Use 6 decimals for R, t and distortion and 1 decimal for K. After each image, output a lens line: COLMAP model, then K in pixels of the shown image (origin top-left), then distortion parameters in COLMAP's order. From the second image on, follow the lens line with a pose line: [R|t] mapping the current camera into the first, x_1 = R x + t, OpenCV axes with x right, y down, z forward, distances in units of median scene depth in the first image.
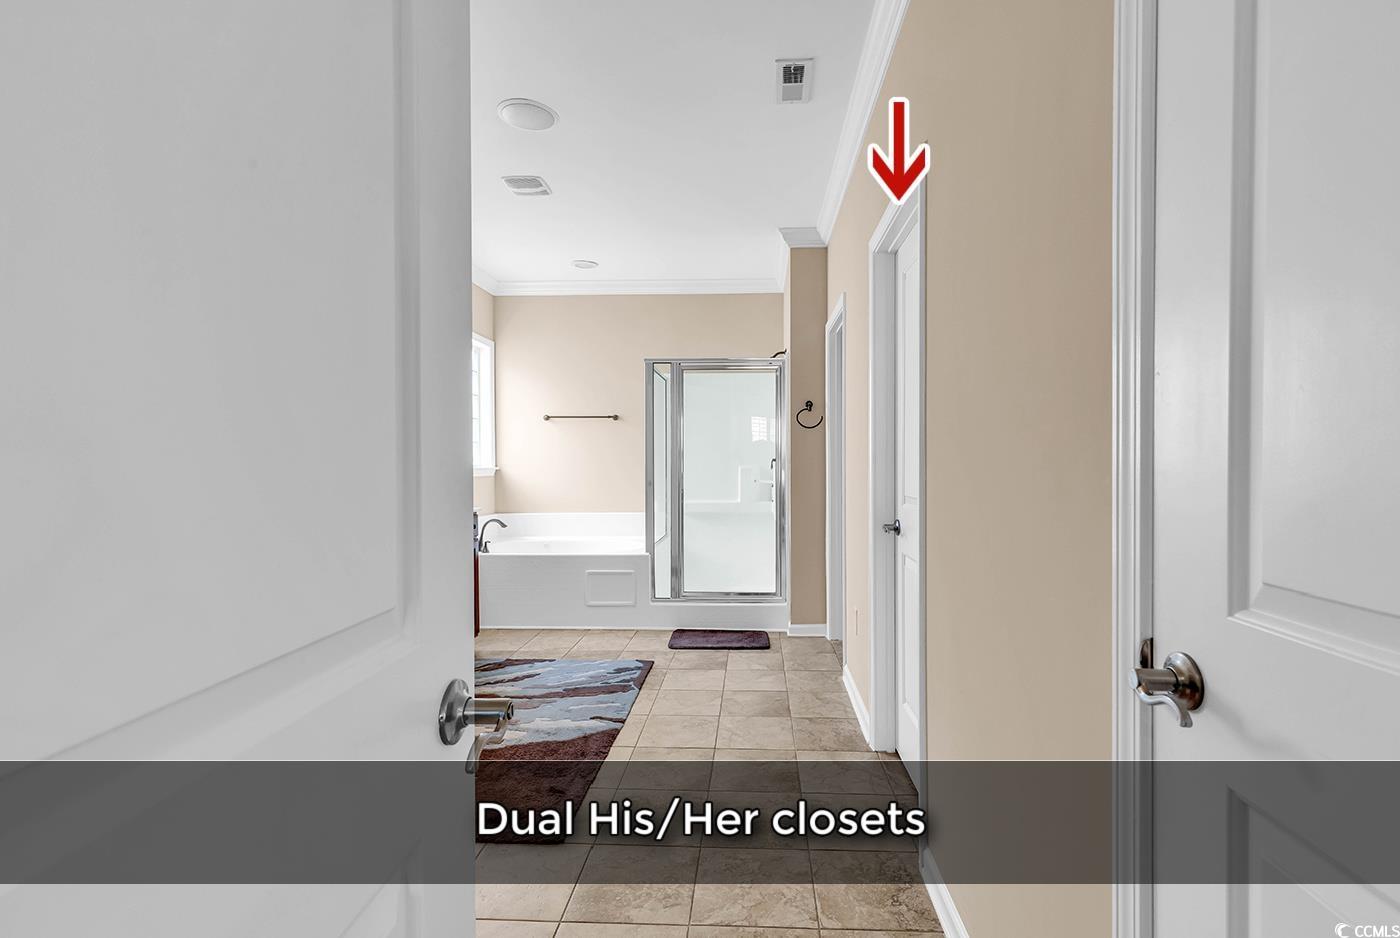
lens RADIAL K [[629.6, 0, 702.6], [0, 629.6, 470.3], [0, 0, 1]] dist [0.009487, -0.001306]
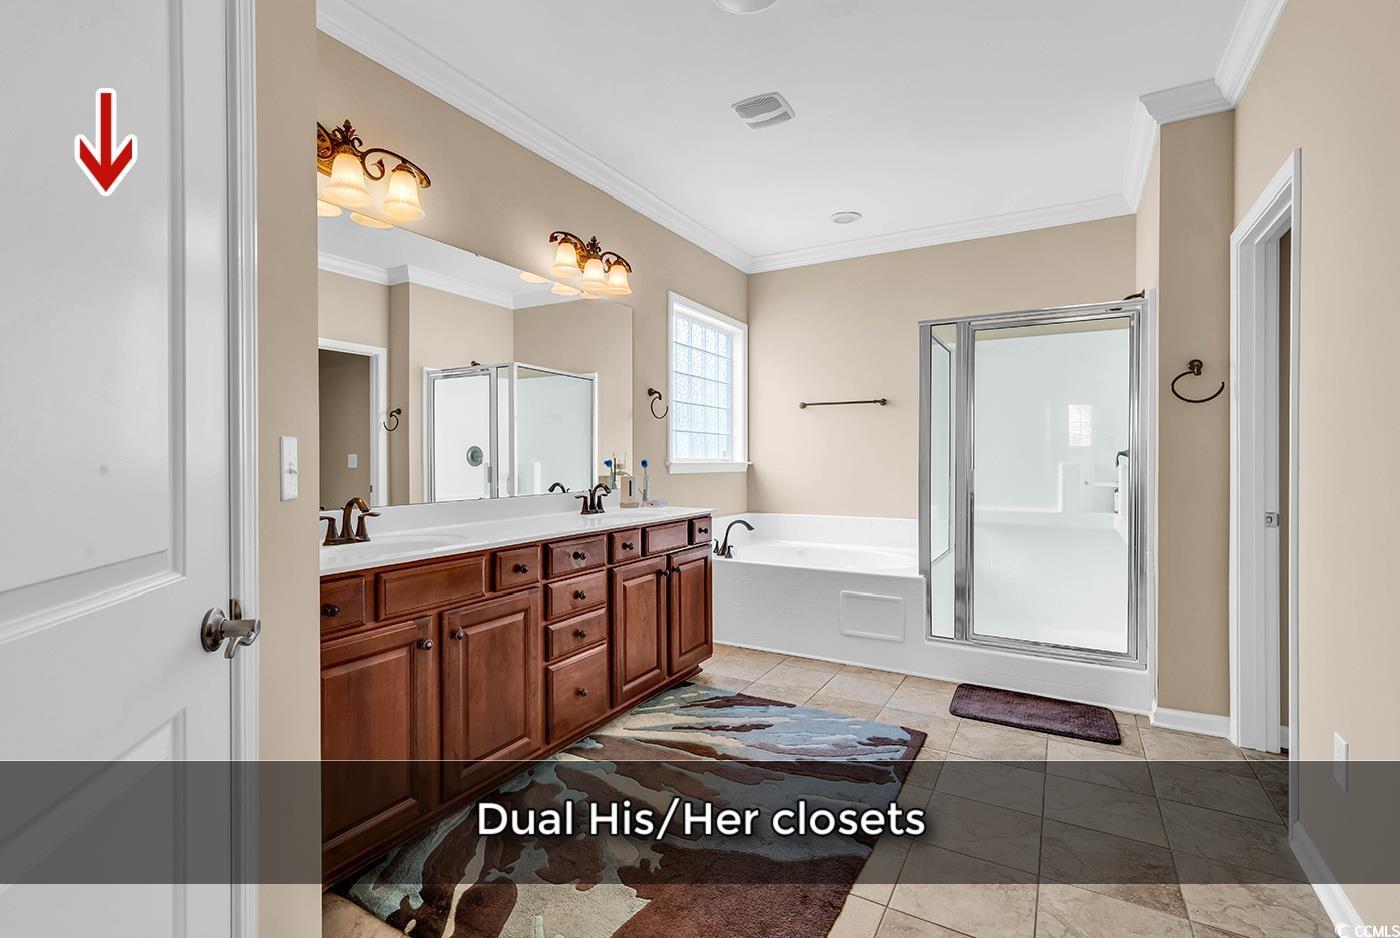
lens RADIAL K [[629.6, 0, 681.9], [0, 629.6, 467.5], [0, 0, 1]] dist [0.009487, -0.001306]
pose [[0.894848, 0.006510, -0.446323, -0.007504], [-0.004295, 0.999973, 0.005974, -0.002618], [0.446350, -0.003429, 0.894852, 0.201473]]
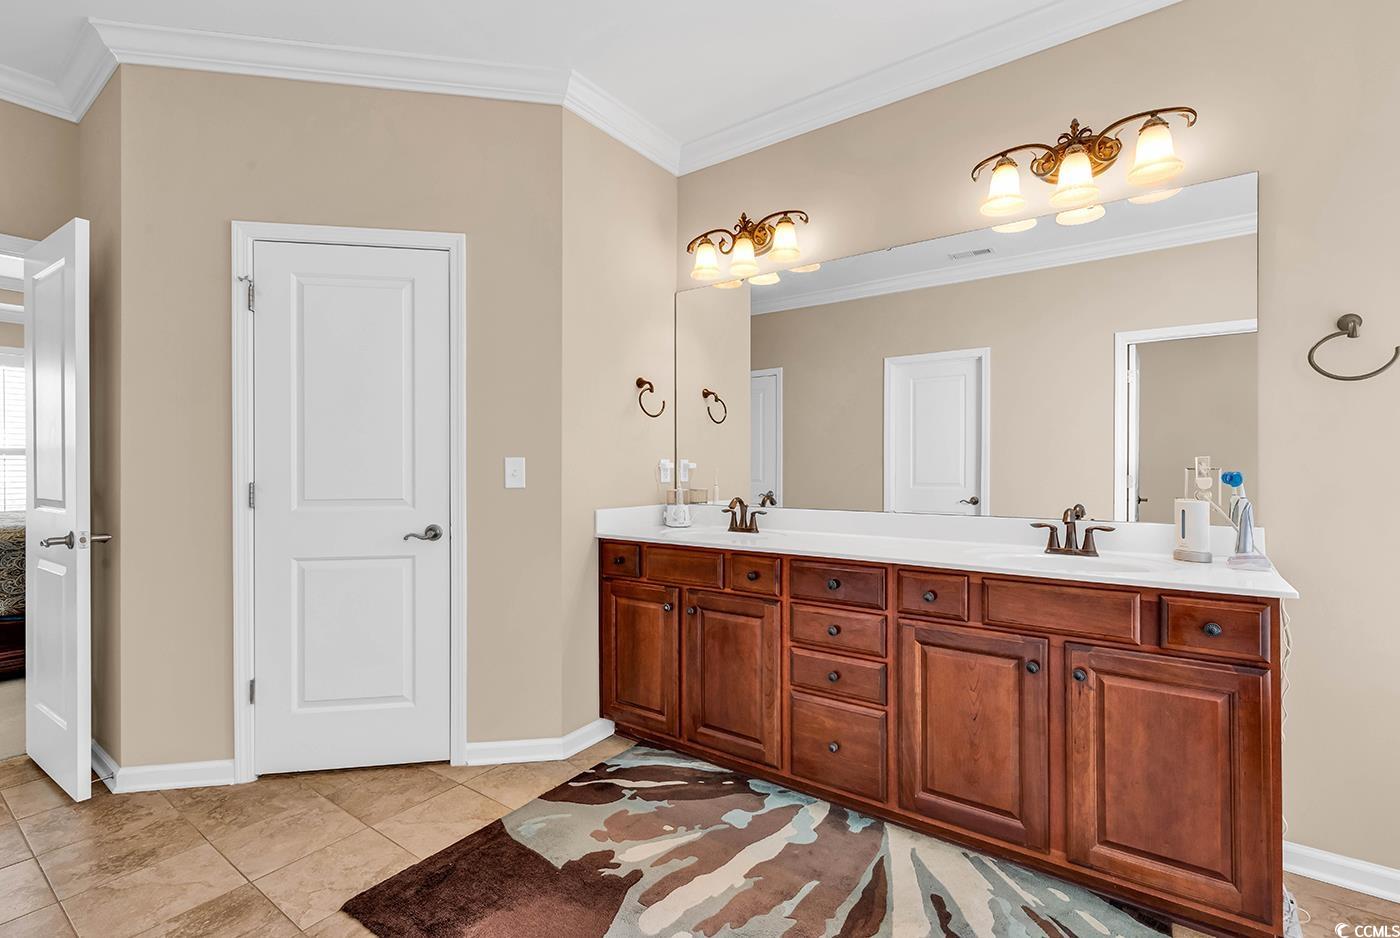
lens RADIAL K [[629.6, 0, 707.9], [0, 629.6, 461.9], [0, 0, 1]] dist [0.009487, -0.001306]
pose [[-0.507878, 0.007412, -0.861397, 0.123567], [-0.001131, 0.999956, 0.009270, -0.018197], [0.861428, 0.005682, -0.507848, 0.838432]]
